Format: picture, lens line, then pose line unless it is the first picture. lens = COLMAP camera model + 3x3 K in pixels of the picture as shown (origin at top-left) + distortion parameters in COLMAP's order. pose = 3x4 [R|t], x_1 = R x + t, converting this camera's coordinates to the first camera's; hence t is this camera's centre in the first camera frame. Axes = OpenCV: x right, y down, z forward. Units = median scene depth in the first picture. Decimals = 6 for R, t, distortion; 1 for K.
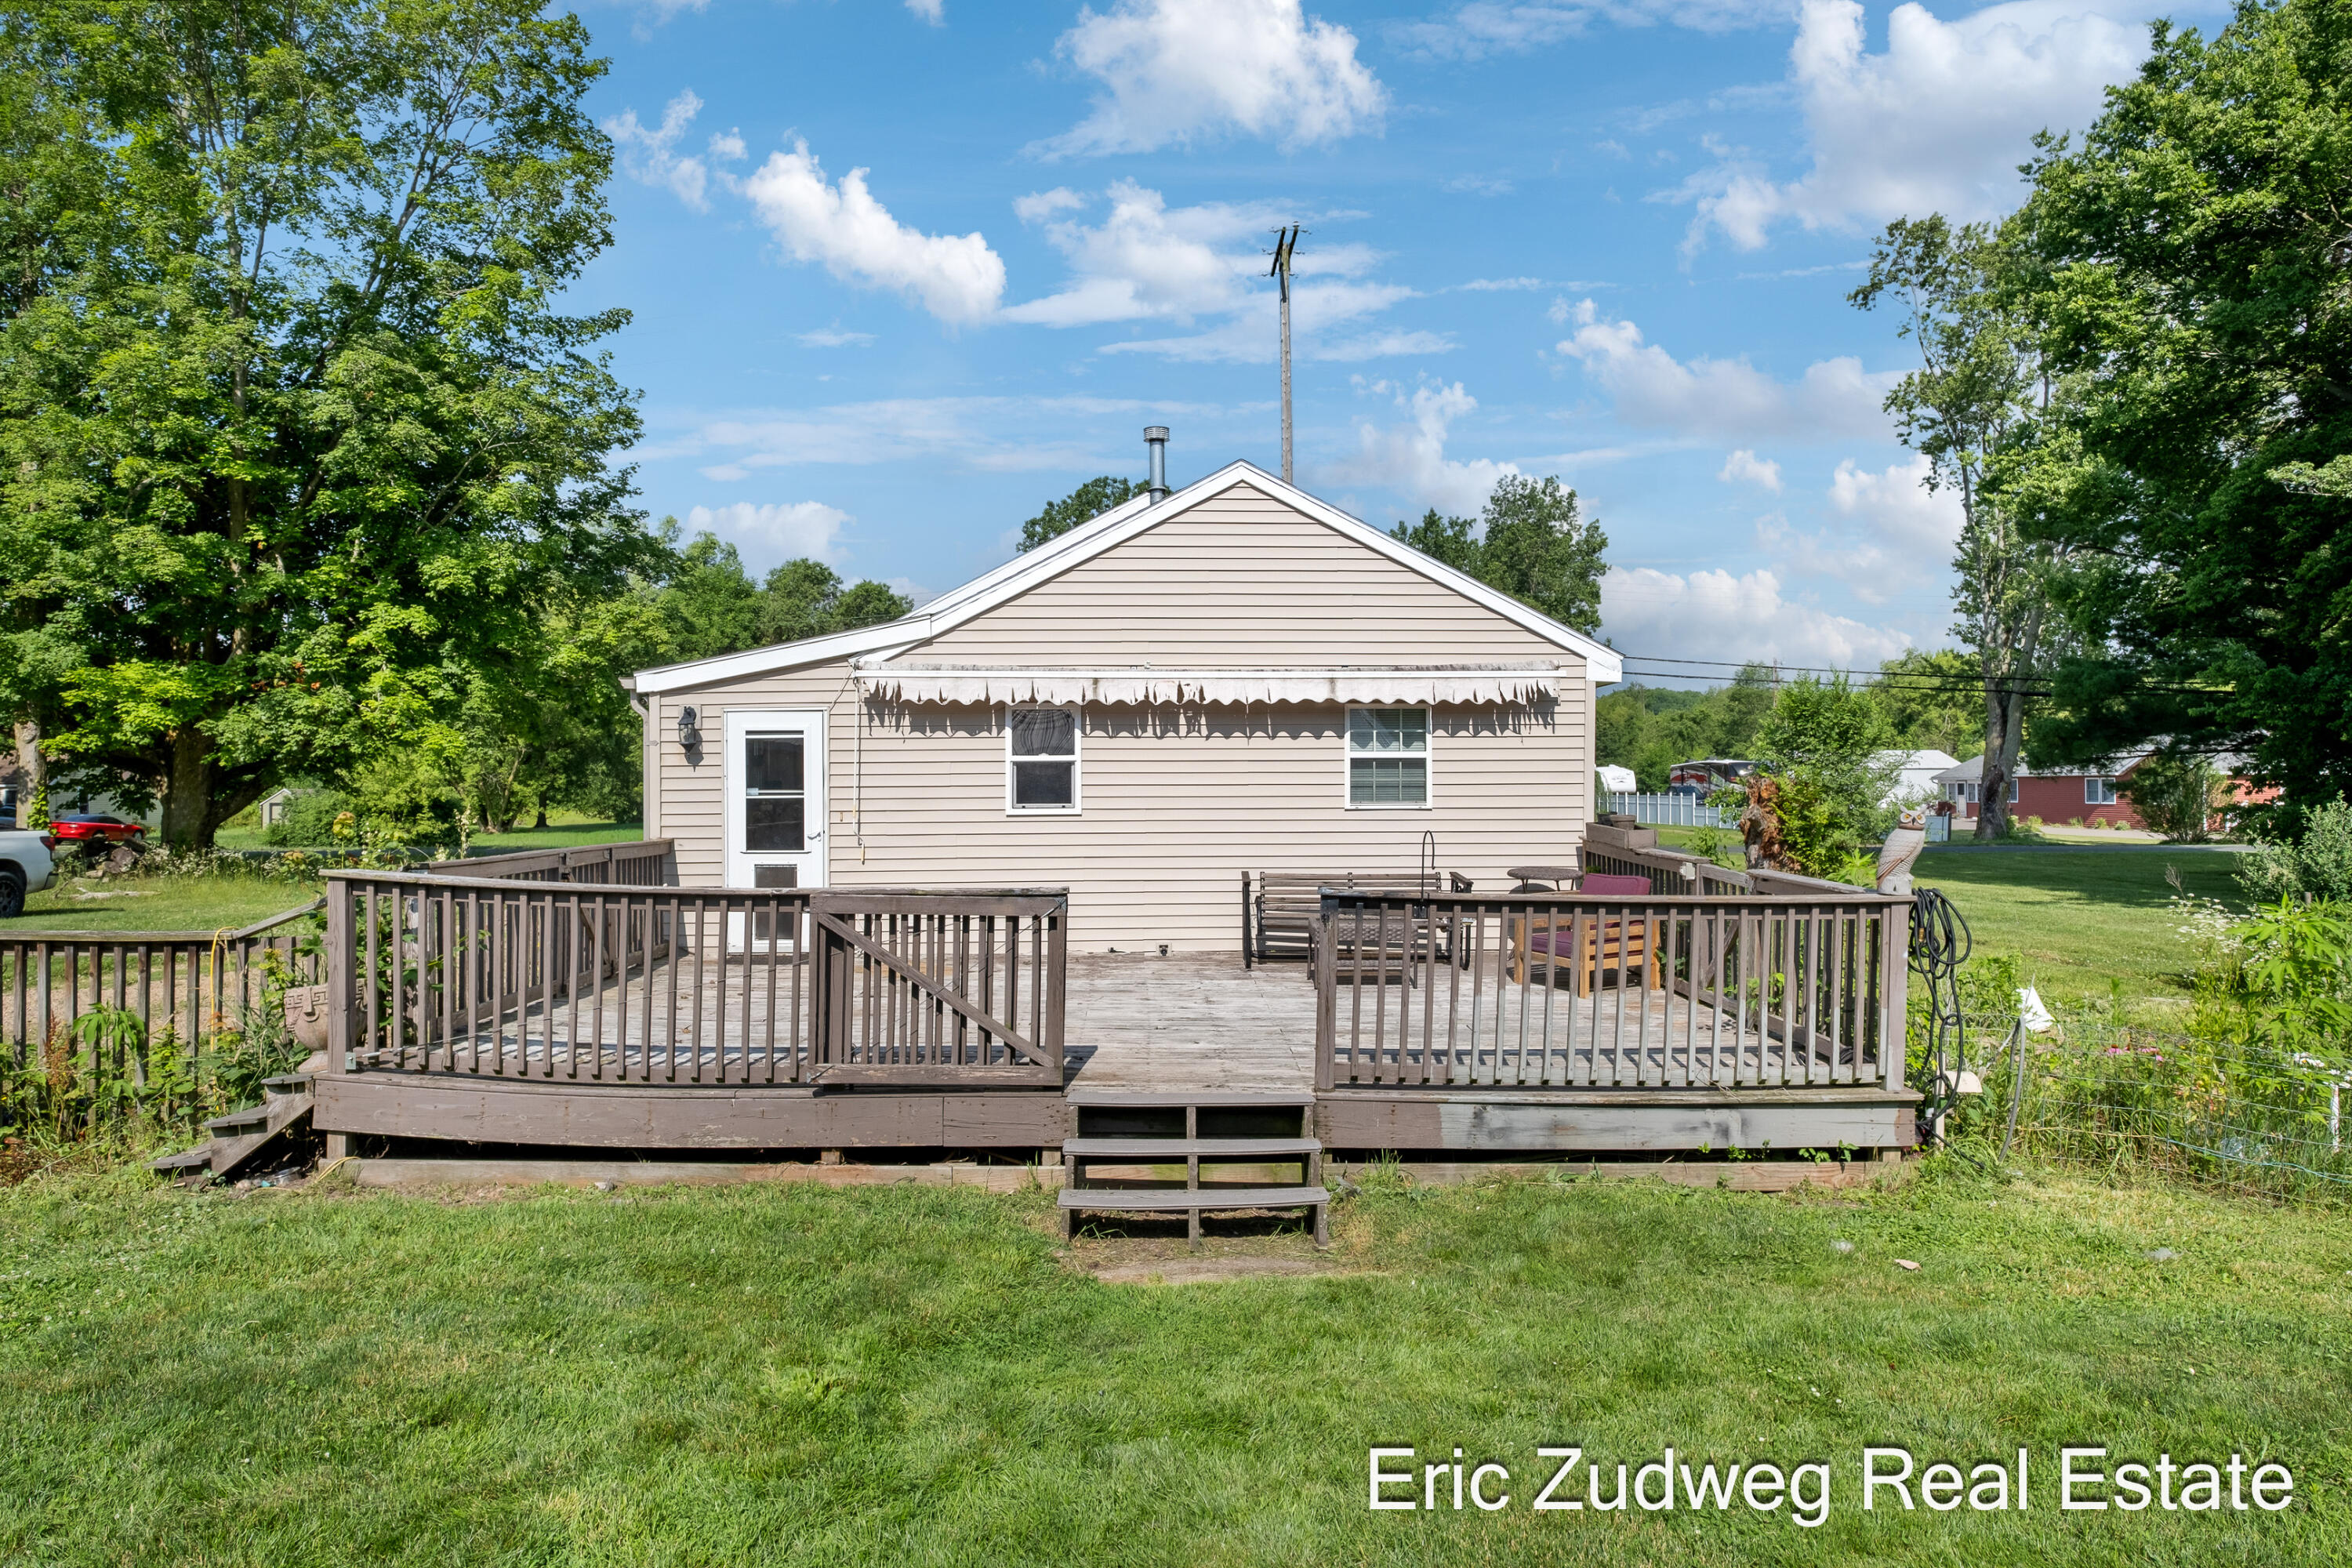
lens RADIAL K [[1399.6, 0, 1192.0], [0, 1399.6, 784.8], [0, 0, 1]] dist [-0.006344, 0.007498]
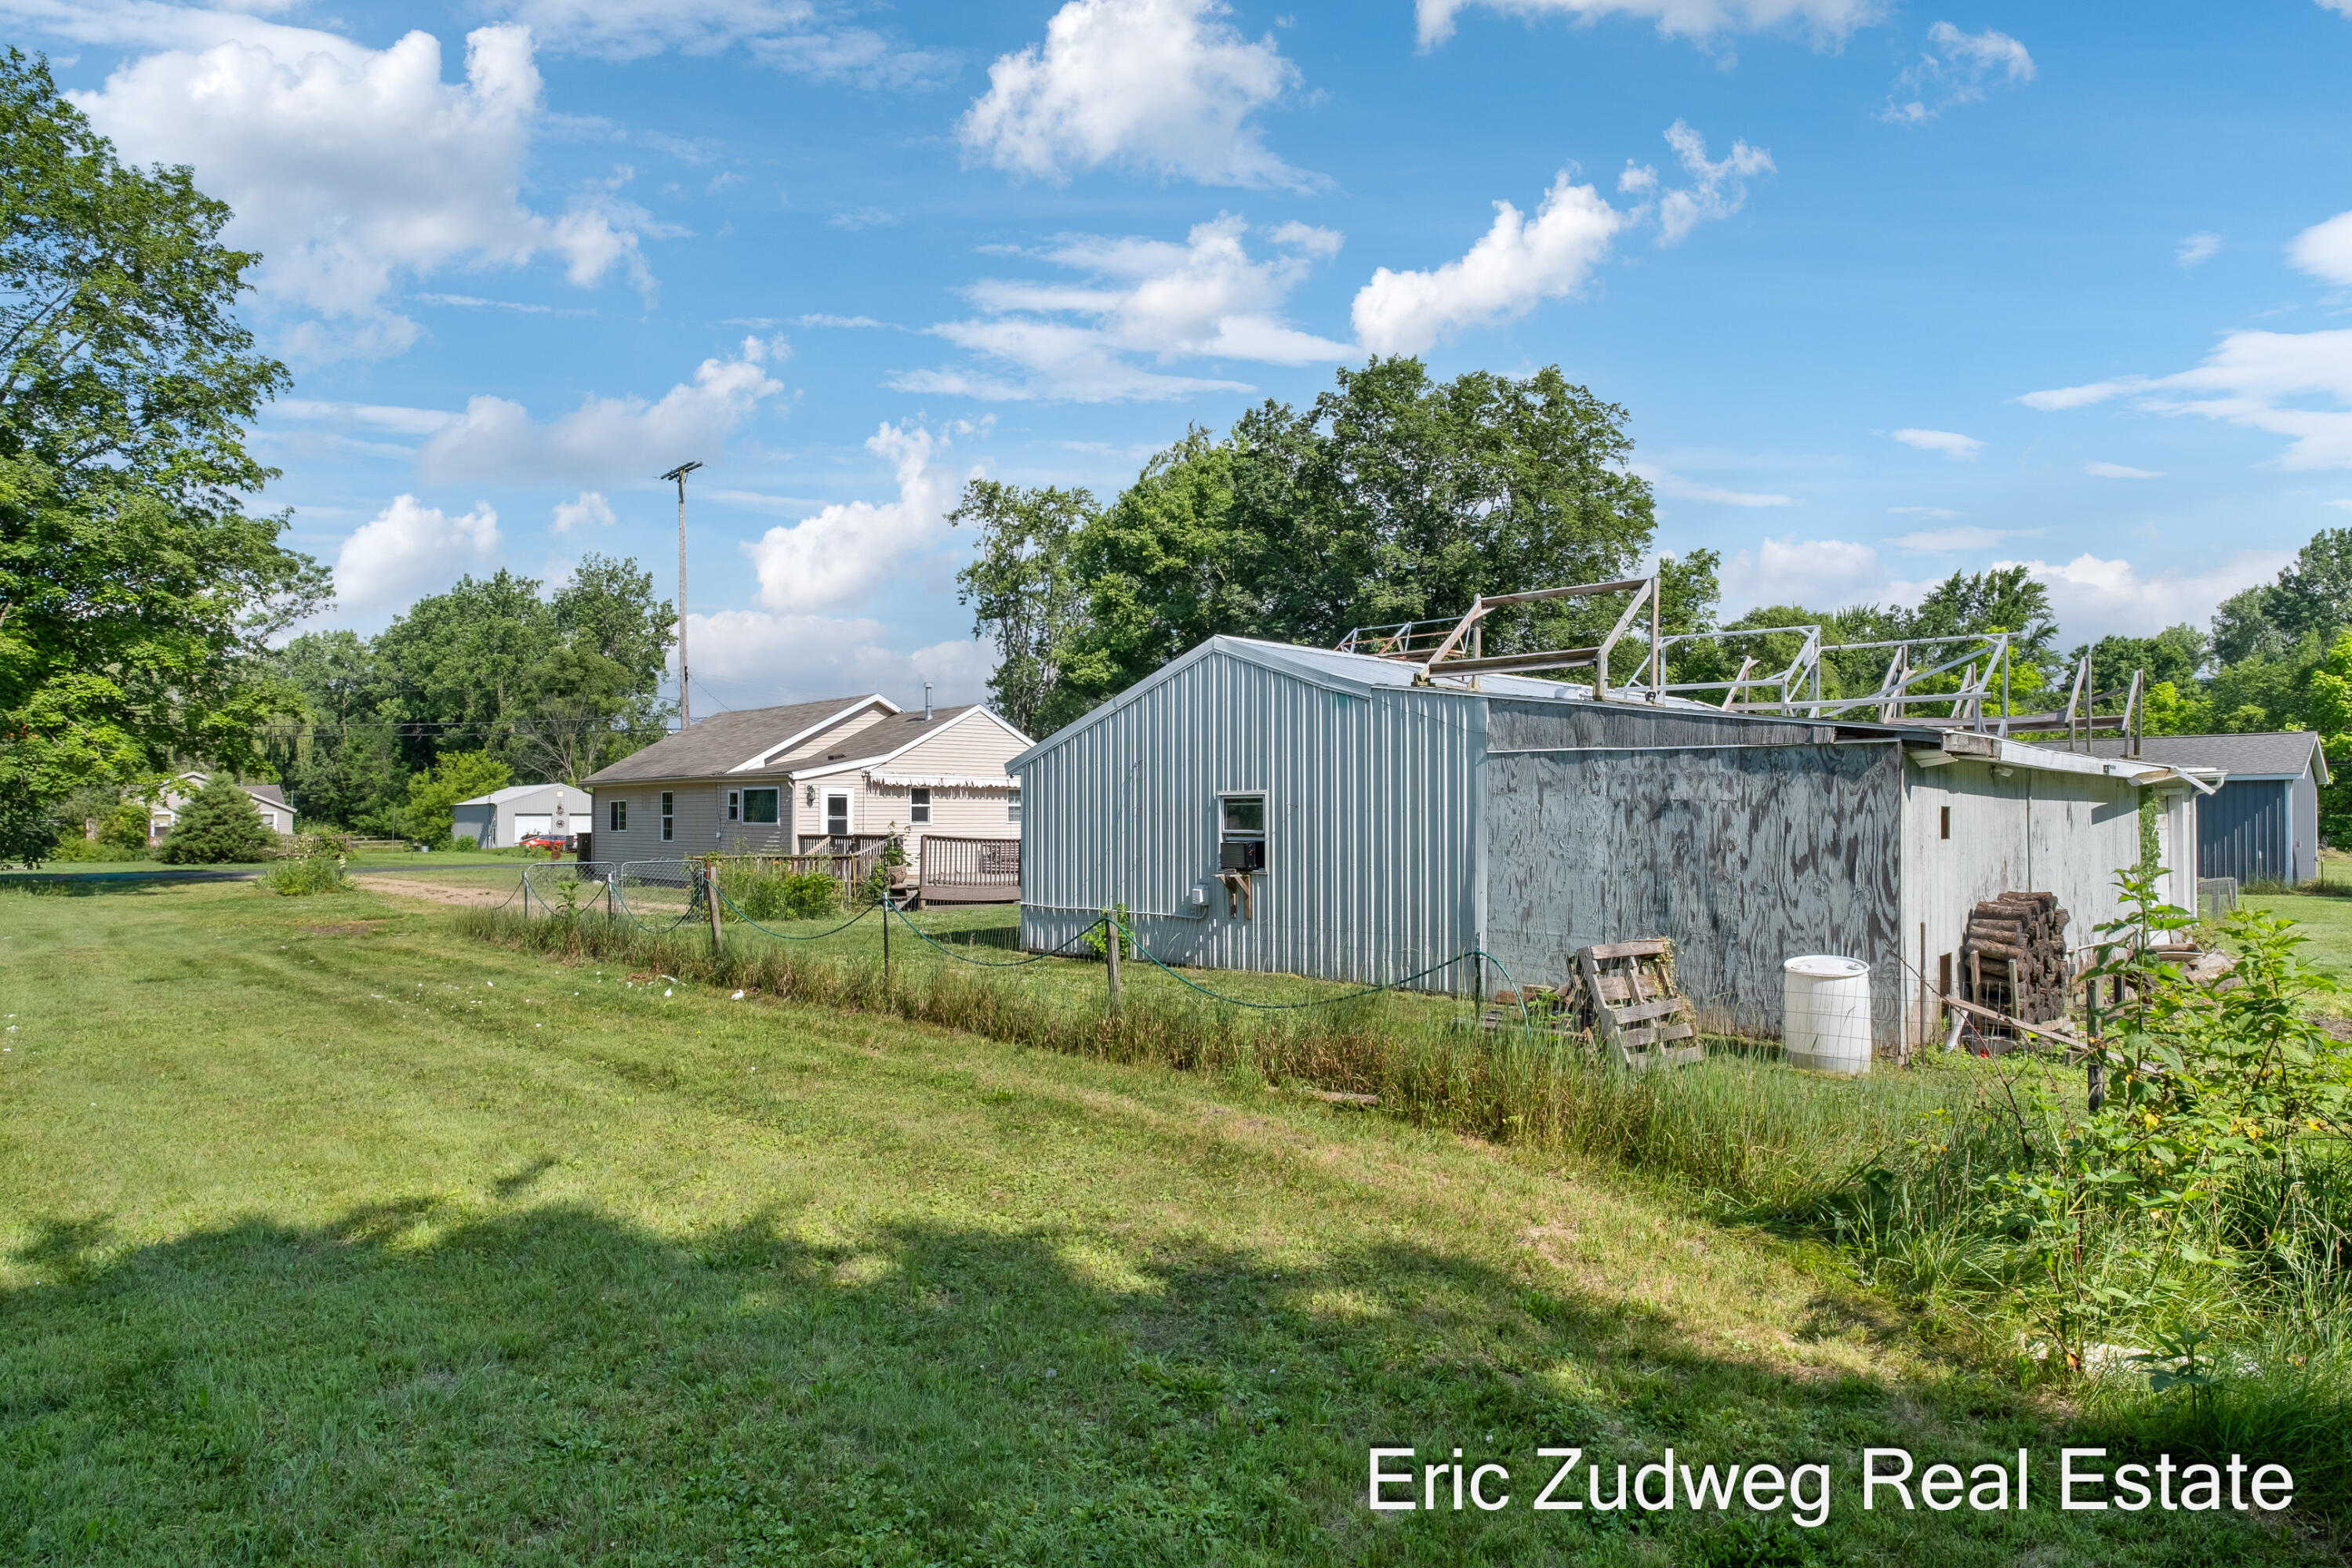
lens RADIAL K [[1320.8, 0, 1163.7], [0, 1320.8, 797.8], [0, 0, 1]] dist [0.008503, 0.000101]
pose [[0.750849, 0.012995, 0.660346, -1.486265], [0.000039, 0.999806, -0.019720, 0.018428], [-0.660474, 0.014832, 0.750702, -1.316776]]
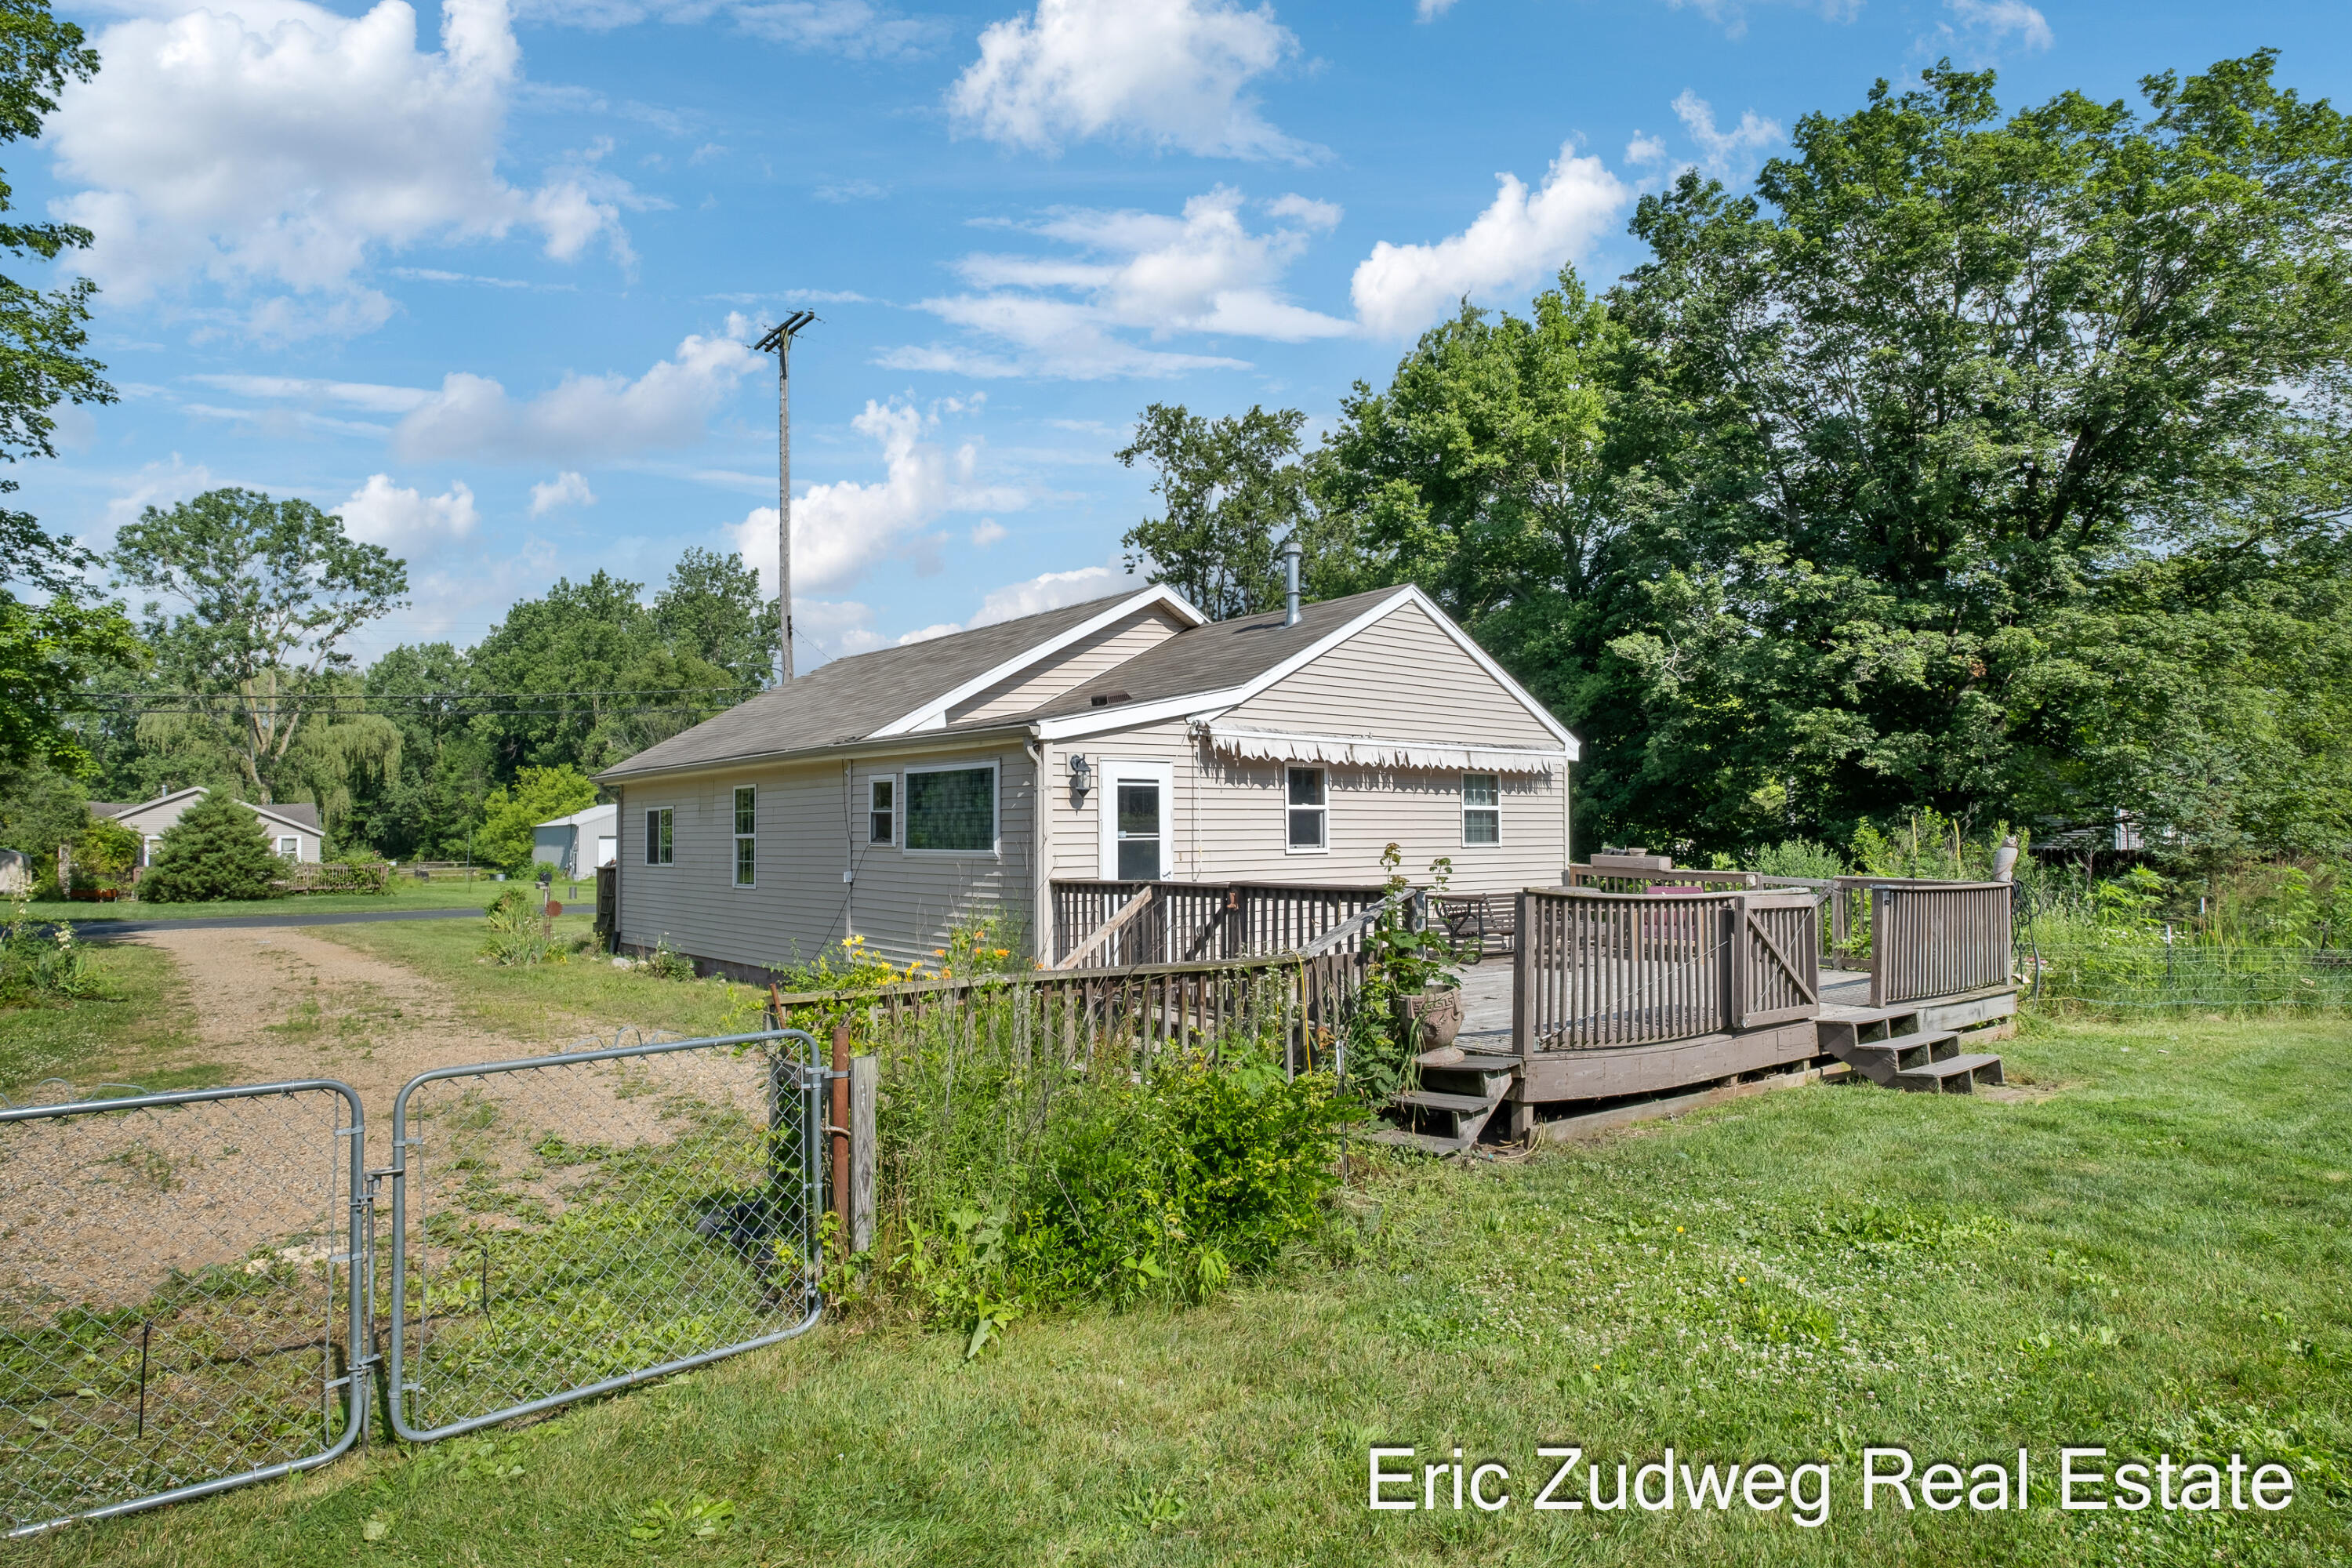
lens RADIAL K [[1320.8, 0, 1169.1], [0, 1320.8, 780.4], [0, 0, 1]] dist [0.008503, 0.000101]
pose [[0.796594, 0.025060, 0.603995, -0.891986], [0.005178, 0.998821, -0.048270, 0.012686], [-0.604492, 0.041579, 0.795525, 0.150356]]
